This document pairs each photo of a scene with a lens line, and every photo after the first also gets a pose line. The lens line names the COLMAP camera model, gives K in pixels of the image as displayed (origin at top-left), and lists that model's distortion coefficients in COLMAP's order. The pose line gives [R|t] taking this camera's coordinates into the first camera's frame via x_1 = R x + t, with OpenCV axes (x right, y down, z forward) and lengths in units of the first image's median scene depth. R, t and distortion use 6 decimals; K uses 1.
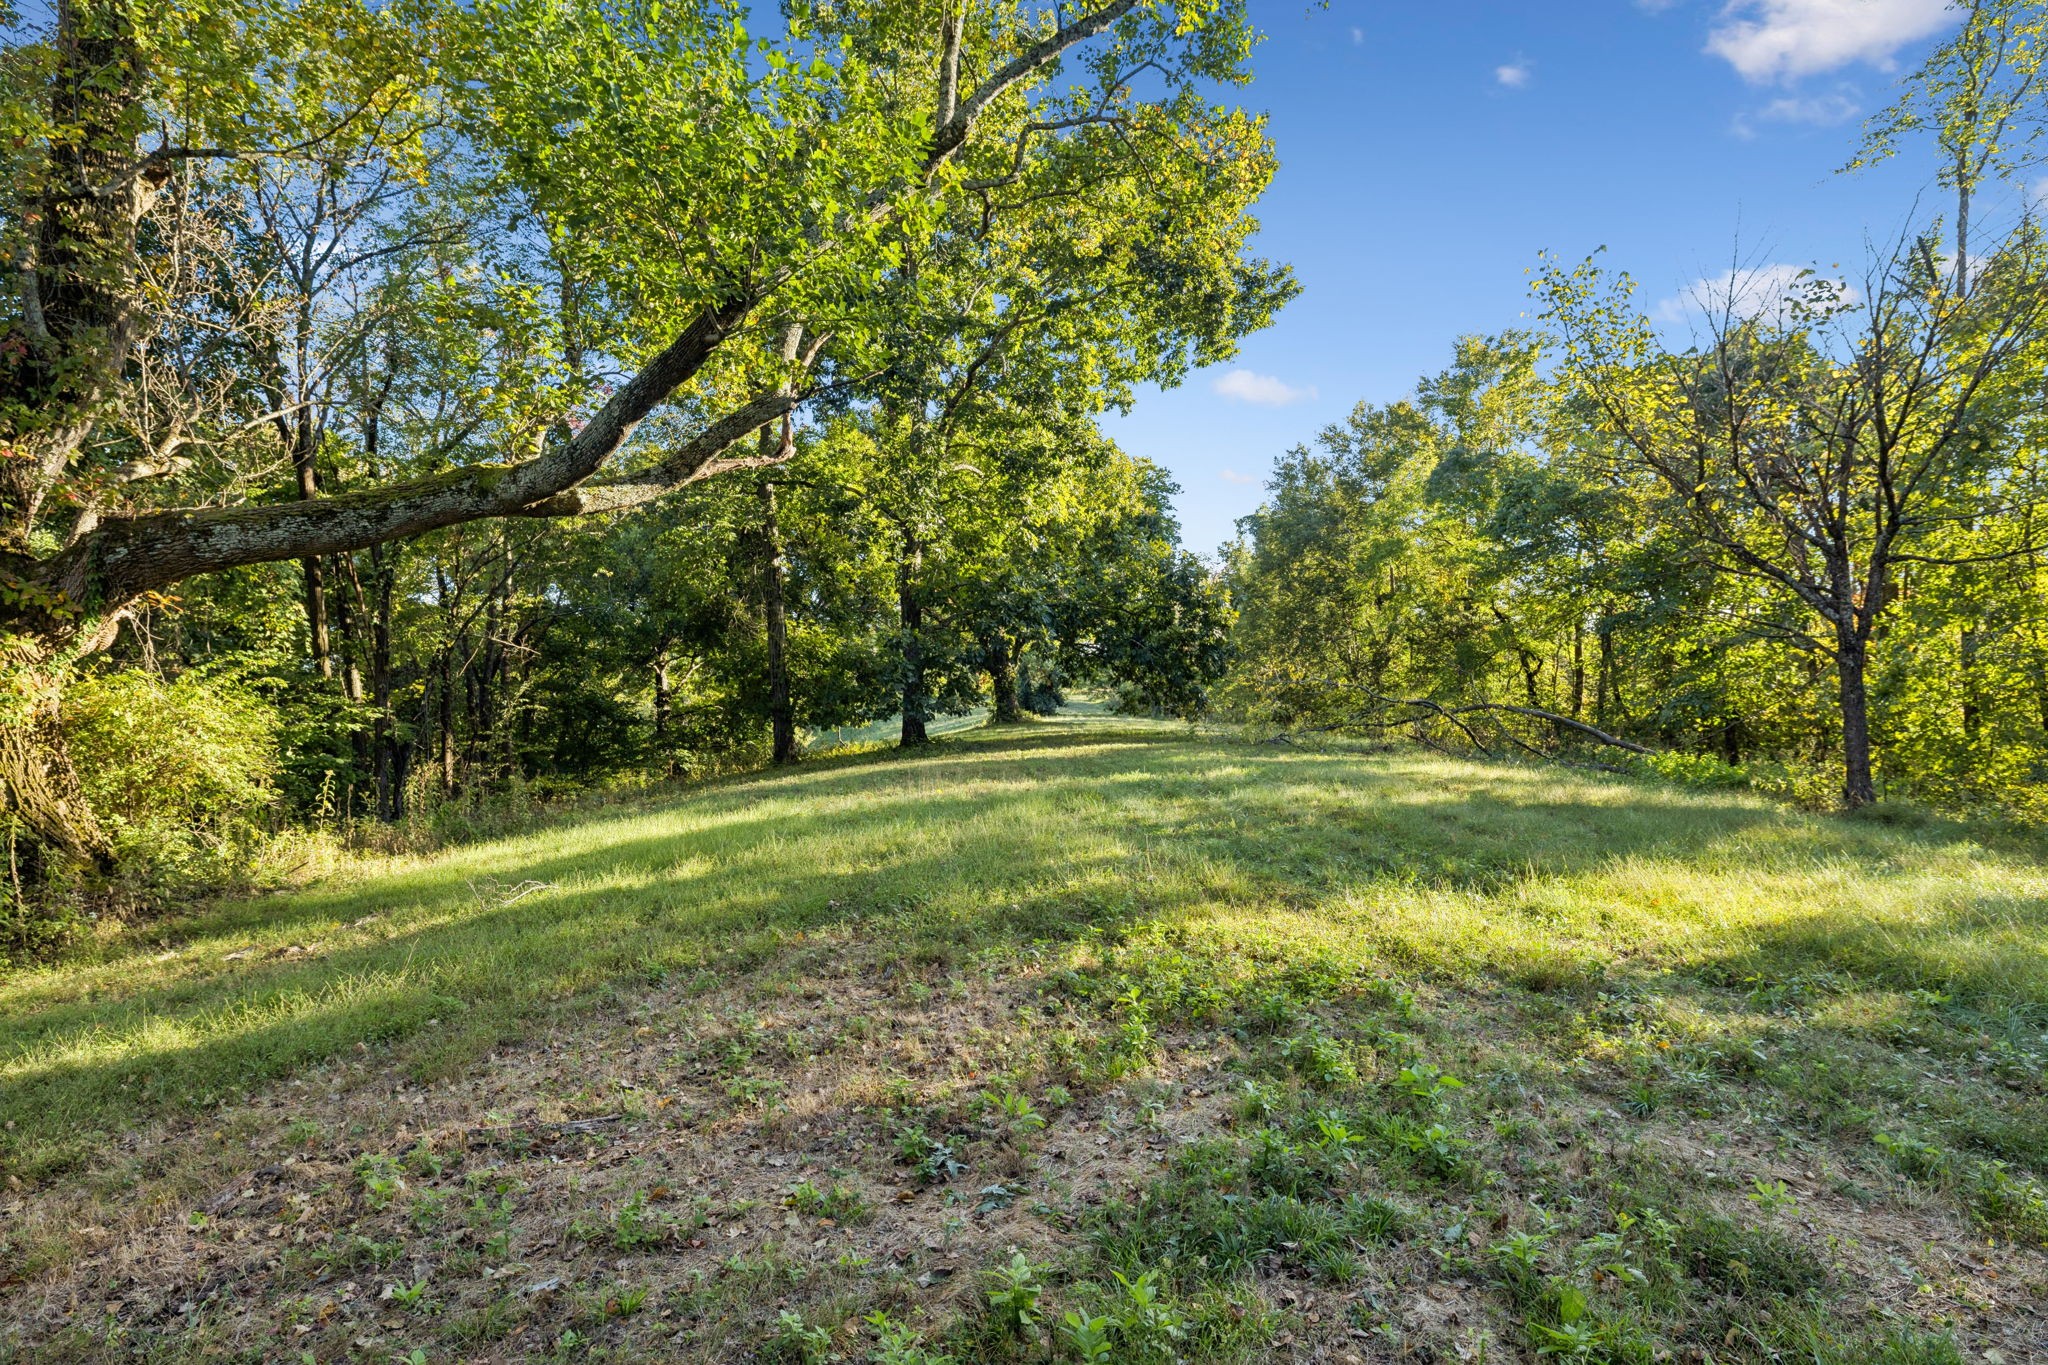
lens RADIAL K [[1086.0, 0, 1024.0], [0, 1086.0, 682.5], [0, 0, 1]] dist [0.003566, 0.000855]
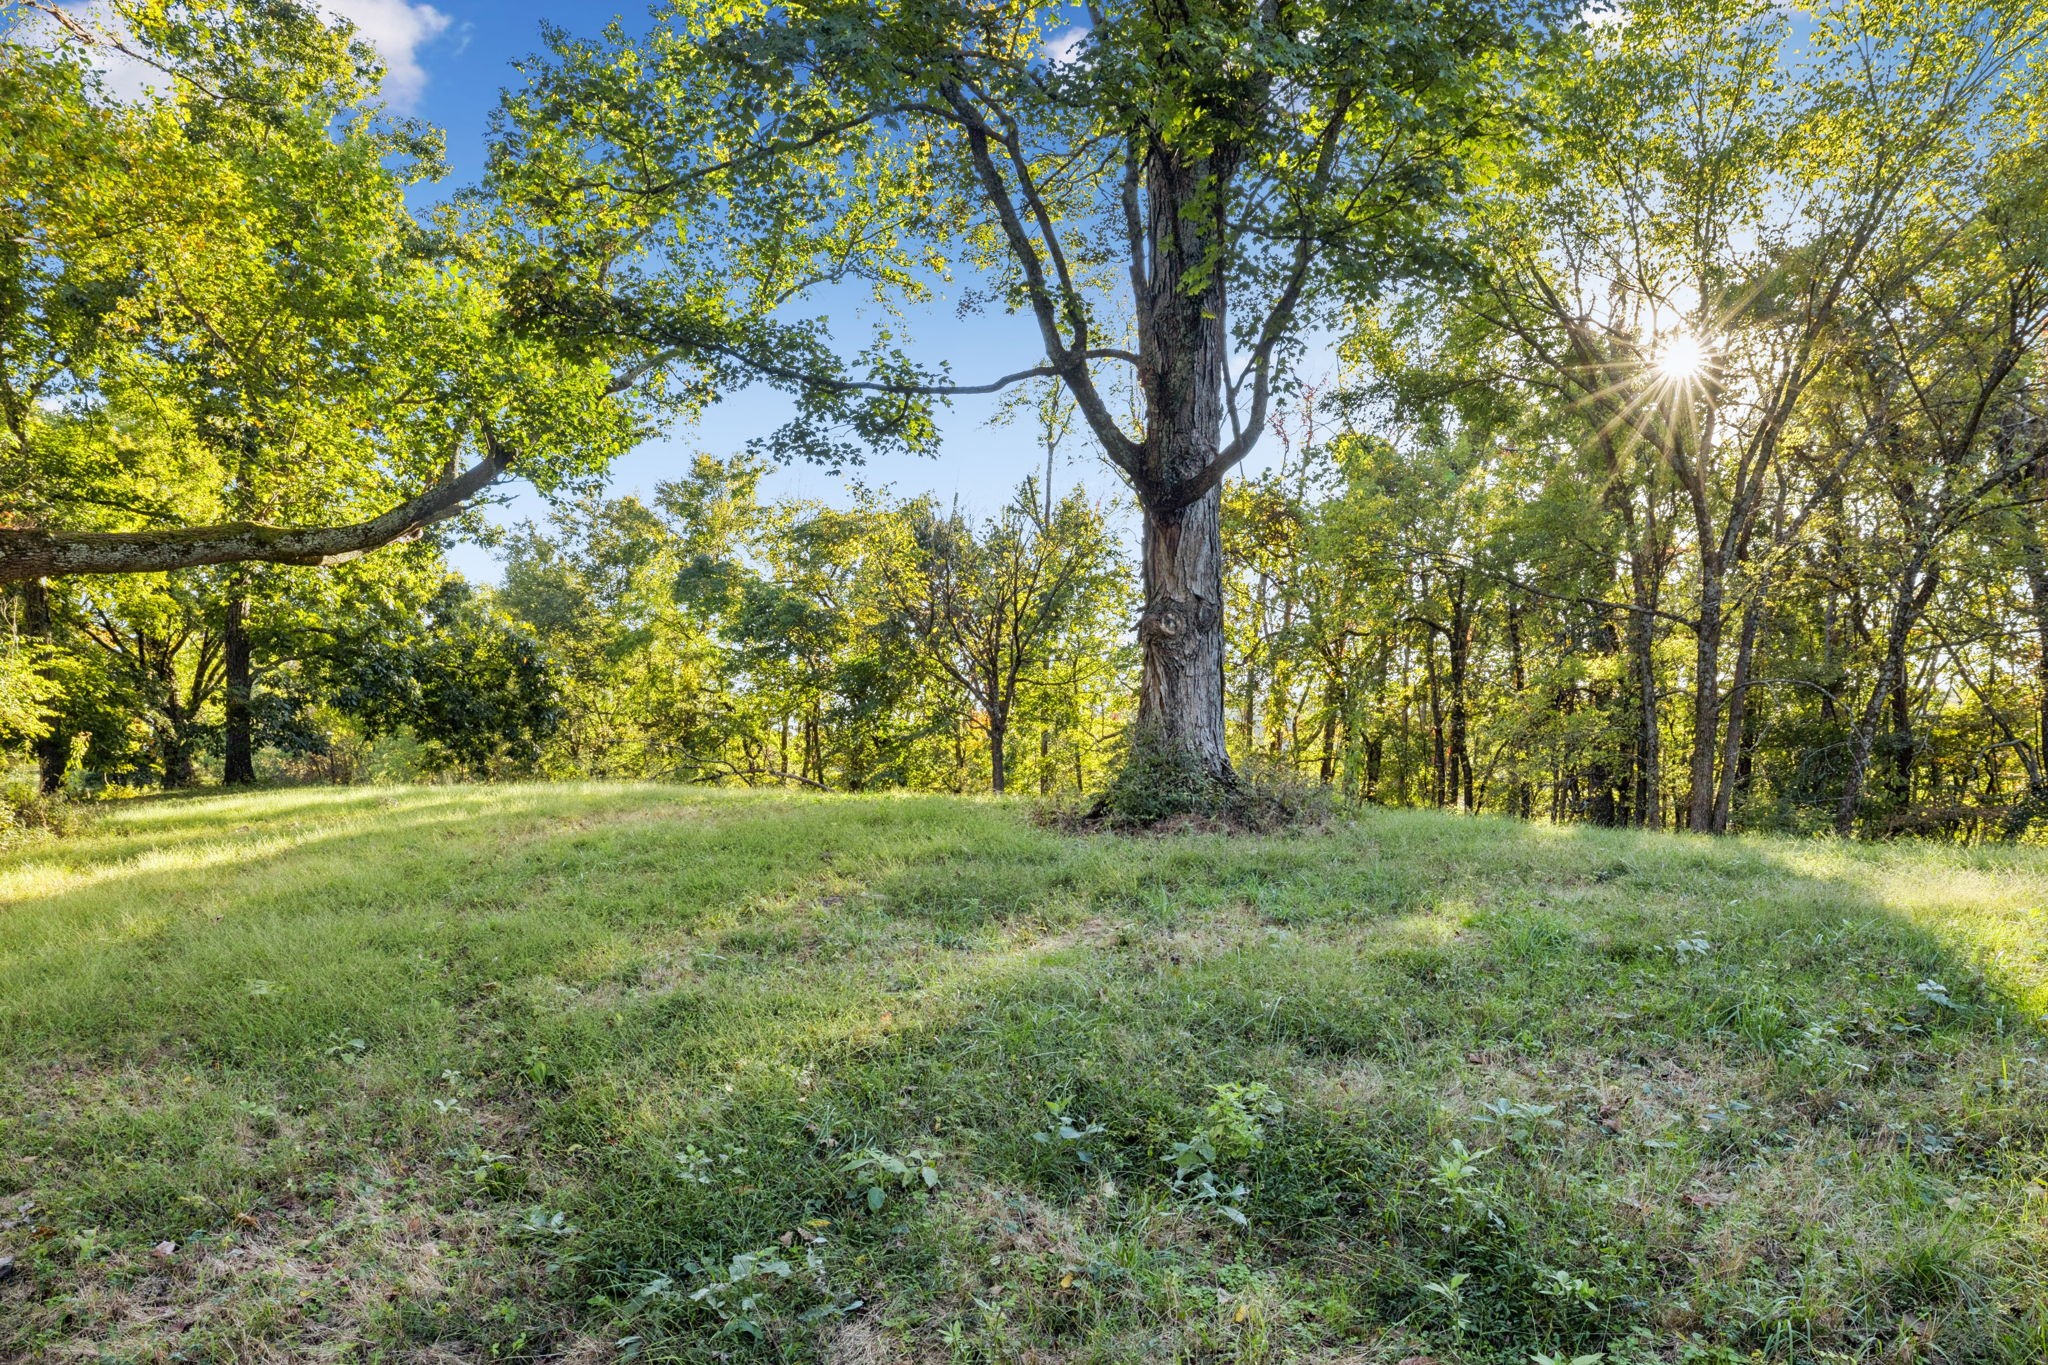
lens RADIAL K [[1567.2, 0, 1024.0], [0, 1567.2, 682.5], [0, 0, 1]] dist [-0.002791, -0.034226]
pose [[0.760031, 0.086051, 0.644165, -0.513200], [-0.028647, 0.994668, -0.099073, 0.087704], [-0.649255, 0.056845, 0.758443, -0.578418]]
